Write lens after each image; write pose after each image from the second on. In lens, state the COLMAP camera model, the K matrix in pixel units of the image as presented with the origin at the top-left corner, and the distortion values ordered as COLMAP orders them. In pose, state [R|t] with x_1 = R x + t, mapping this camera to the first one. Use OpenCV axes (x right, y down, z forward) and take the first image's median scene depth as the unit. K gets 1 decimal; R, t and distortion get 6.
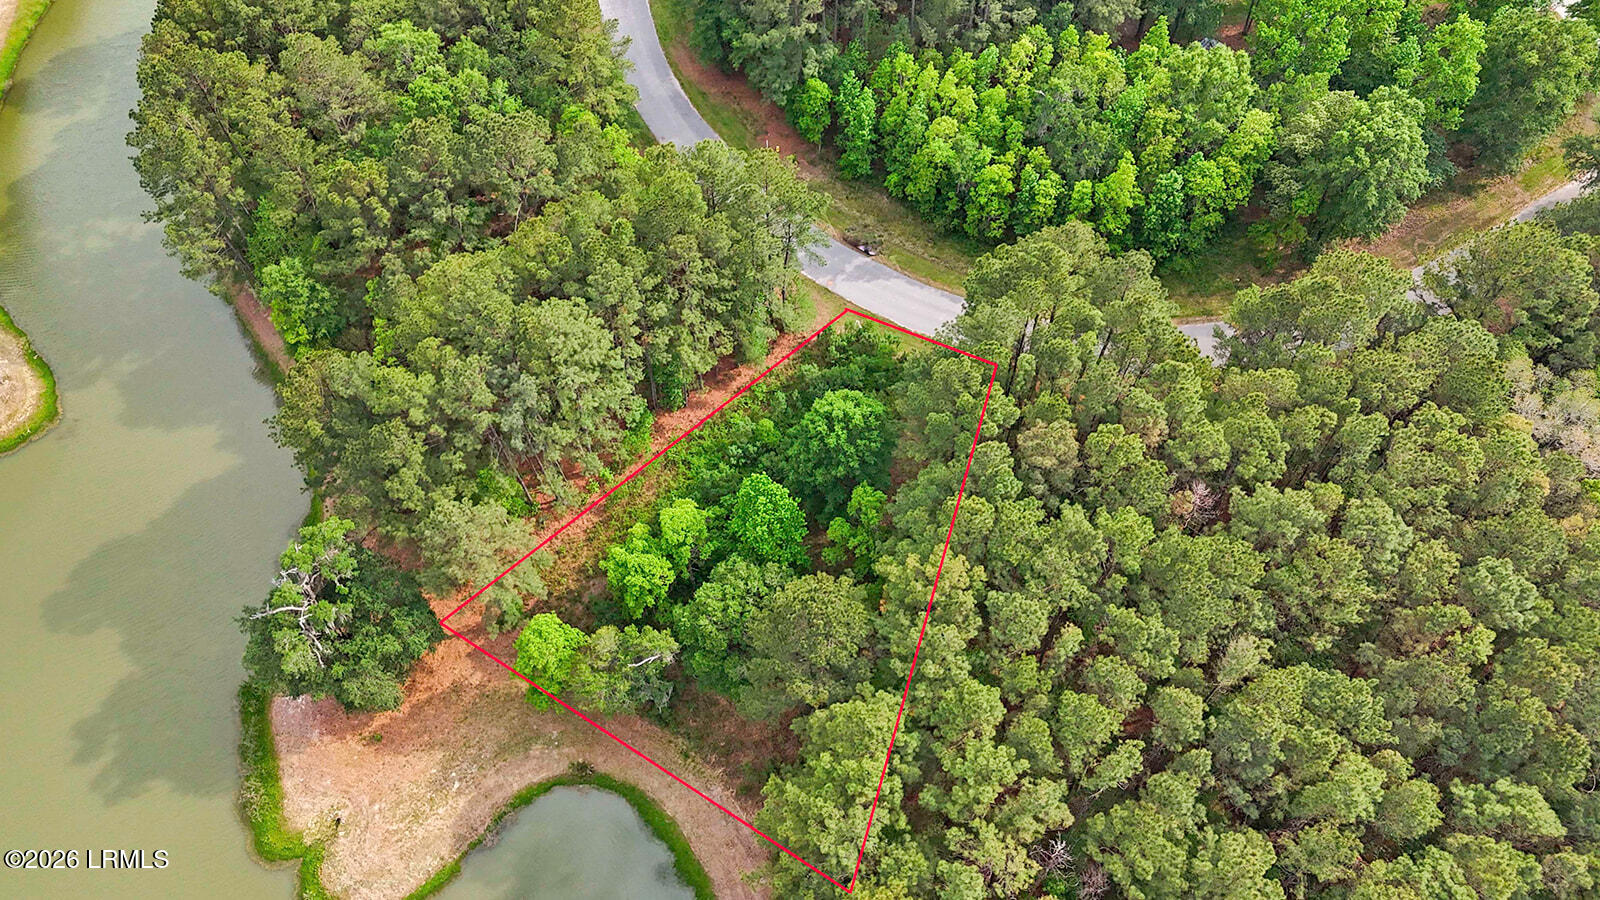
lens RADIAL K [[1166.6, 0, 801.7], [0, 1166.6, 450.9], [0, 0, 1]] dist [0.027513, -0.018396]
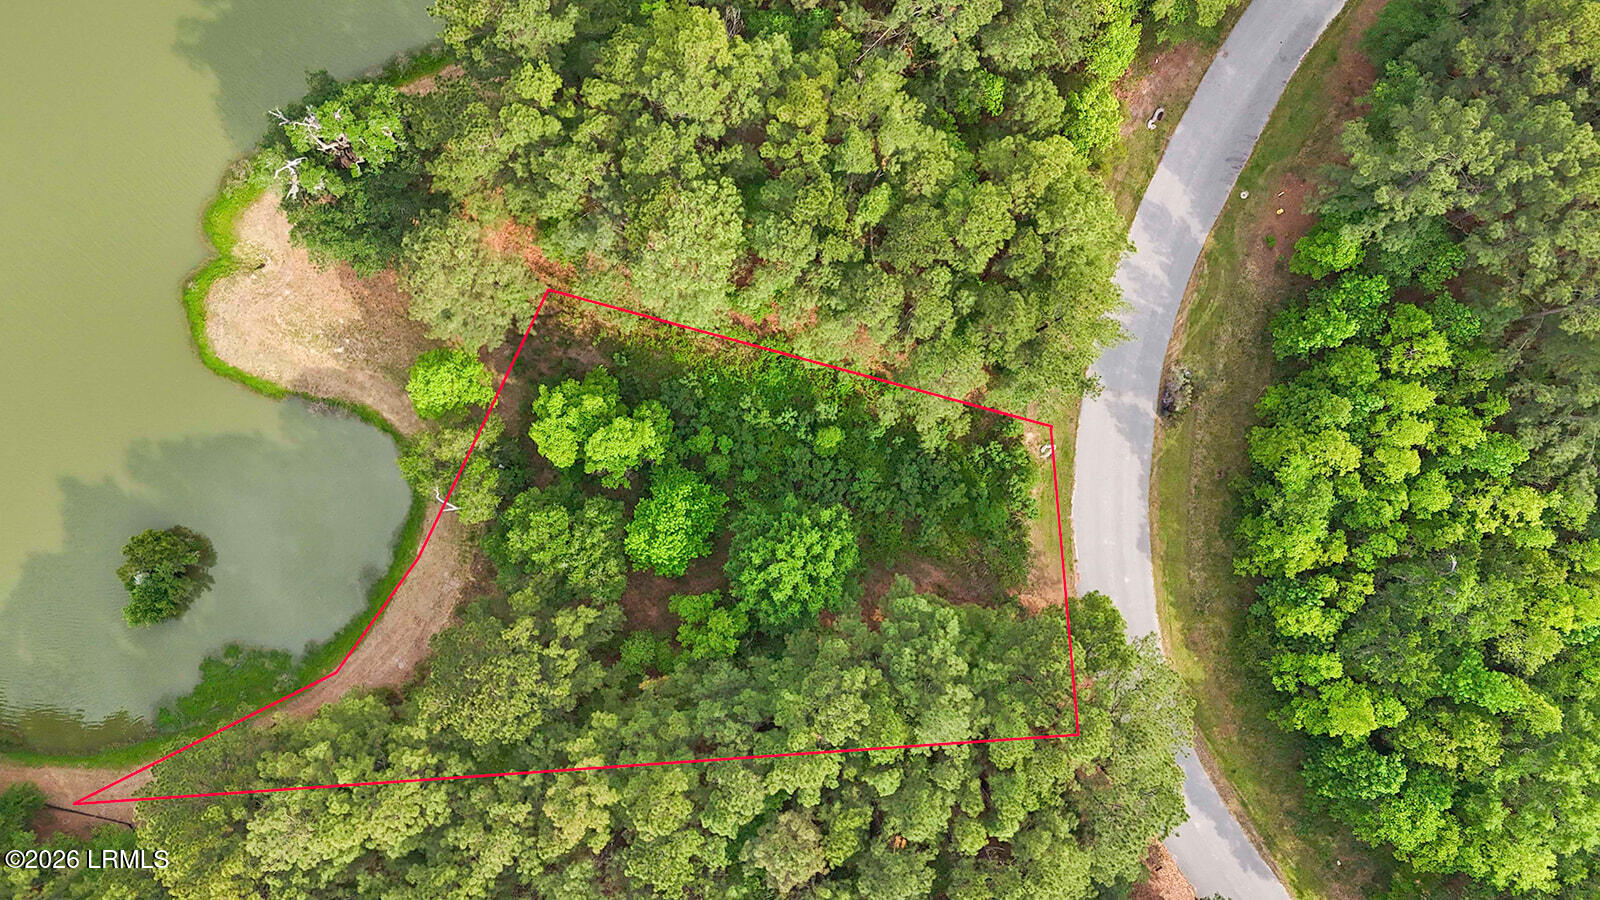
lens RADIAL K [[1166.6, 0, 798.4], [0, 1166.6, 445.9], [0, 0, 1]] dist [0.027513, -0.018396]
pose [[0.455337, 0.889953, -0.025513, -0.014672], [-0.763037, 0.404847, 0.503859, -0.400605], [0.458740, -0.209958, 0.863409, 0.246399]]
